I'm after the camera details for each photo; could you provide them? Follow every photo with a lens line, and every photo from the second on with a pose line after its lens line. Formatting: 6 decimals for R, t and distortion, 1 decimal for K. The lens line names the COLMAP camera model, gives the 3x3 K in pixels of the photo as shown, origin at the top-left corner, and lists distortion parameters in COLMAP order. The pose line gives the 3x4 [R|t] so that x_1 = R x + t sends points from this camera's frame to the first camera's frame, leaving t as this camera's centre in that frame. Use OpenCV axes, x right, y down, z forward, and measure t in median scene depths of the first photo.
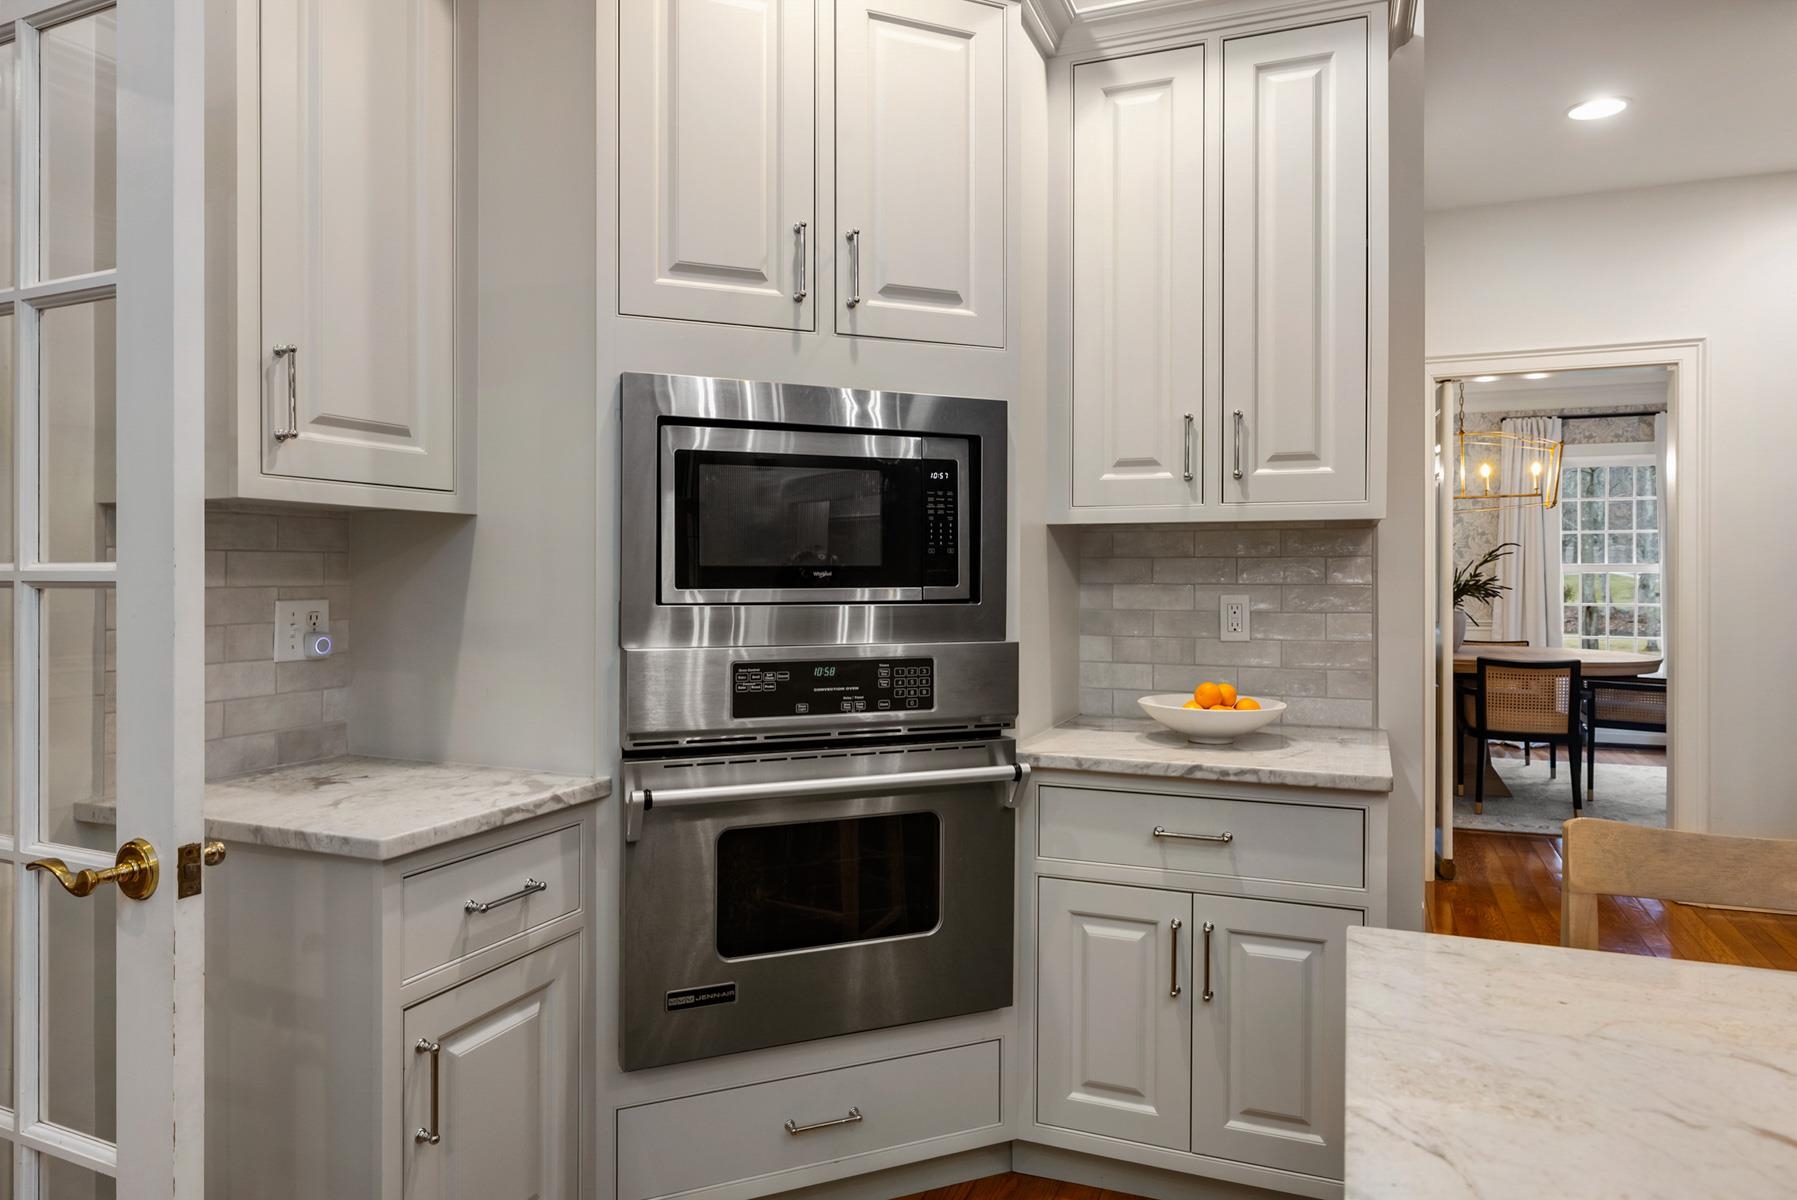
lens RADIAL K [[1132.3, 0, 898.5], [0, 1132.3, 586.6], [0, 0, 1]] dist [0.001012, 0.000817]
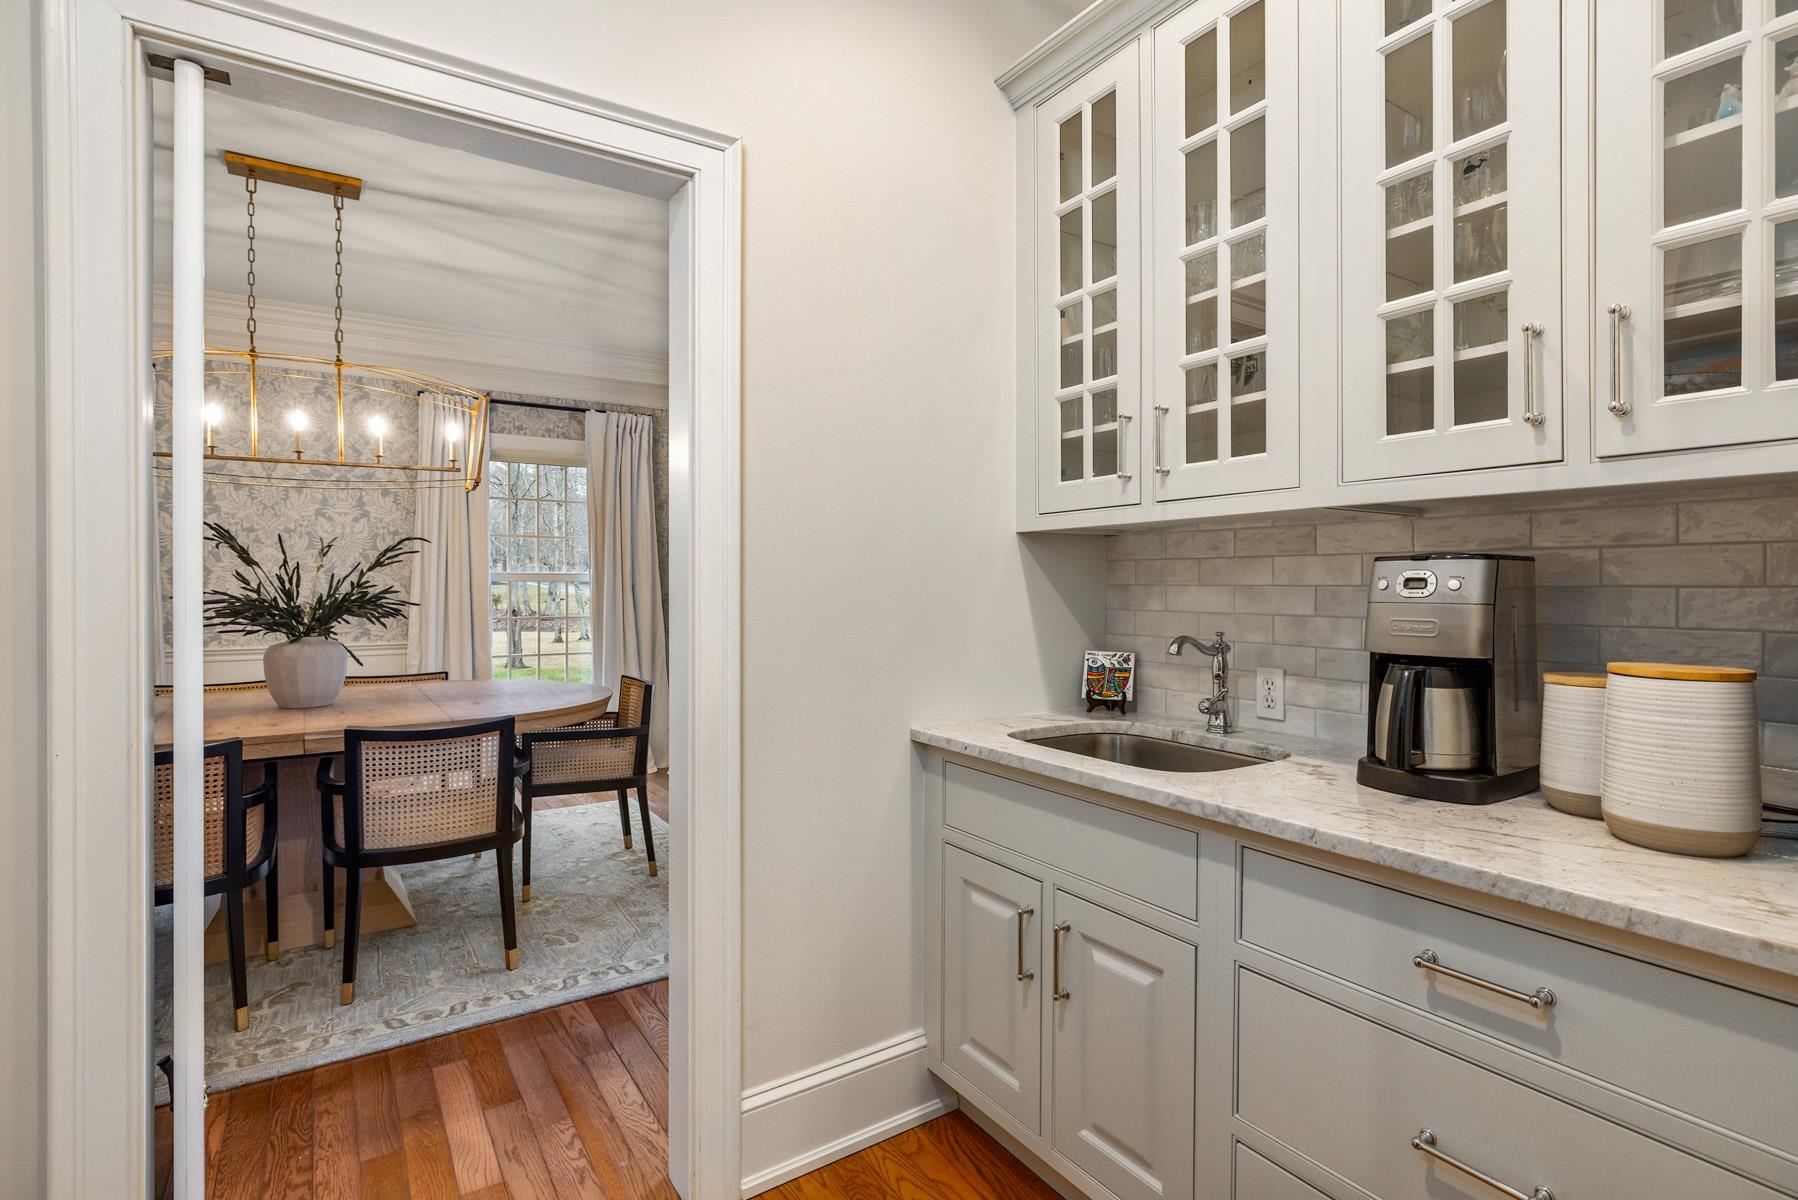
lens RADIAL K [[864.0, 0, 900.0], [0, 864.0, 588.9], [0, 0, 1]] dist [0.002596, 0.000047]
pose [[0.567374, -0.002208, 0.823457, 0.274600], [0.003715, 0.999993, 0.000121, -0.006774], [-0.823452, 0.002990, 0.567379, 0.460564]]
